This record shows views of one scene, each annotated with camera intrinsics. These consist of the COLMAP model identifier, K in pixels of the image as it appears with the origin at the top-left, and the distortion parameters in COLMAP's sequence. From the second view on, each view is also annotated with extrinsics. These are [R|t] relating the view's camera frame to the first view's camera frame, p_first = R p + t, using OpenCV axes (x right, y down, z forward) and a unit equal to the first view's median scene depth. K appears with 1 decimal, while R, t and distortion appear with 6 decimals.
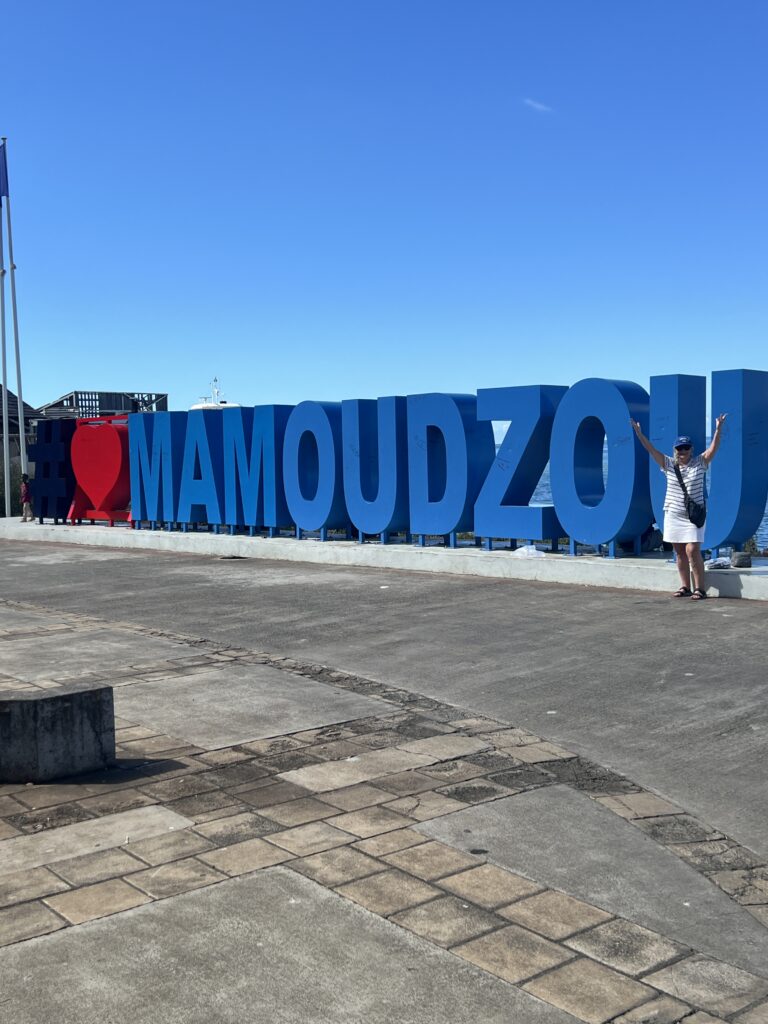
lens RADIAL K [[1130.3, 0, 385.0], [0, 1130.3, 514.4], [0, 0, 1]] dist [-0.005938, 0.000000]
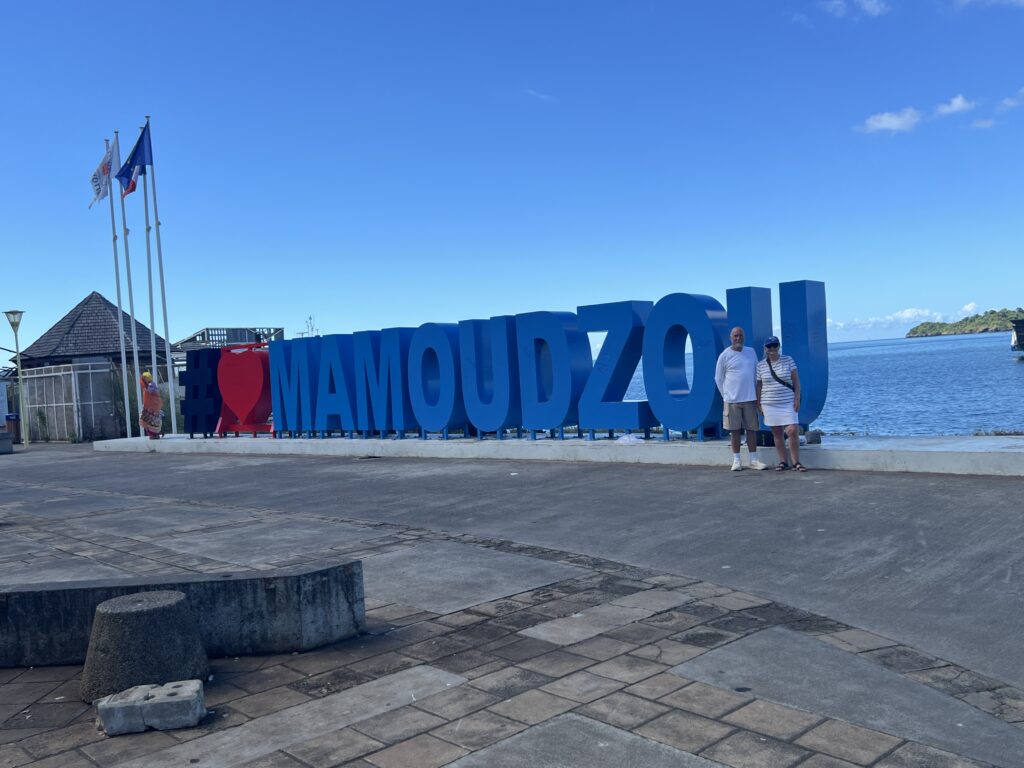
lens RADIAL K [[931.8, 0, 510.8], [0, 931.8, 382.7], [0, 0, 1]] dist [-0.007365, 0.000000]
pose [[0.997662, -0.040018, 0.055407, -0.124405], [0.042272, 0.998300, -0.040131, 0.018684], [-0.053707, 0.042380, 0.997657, 0.065264]]
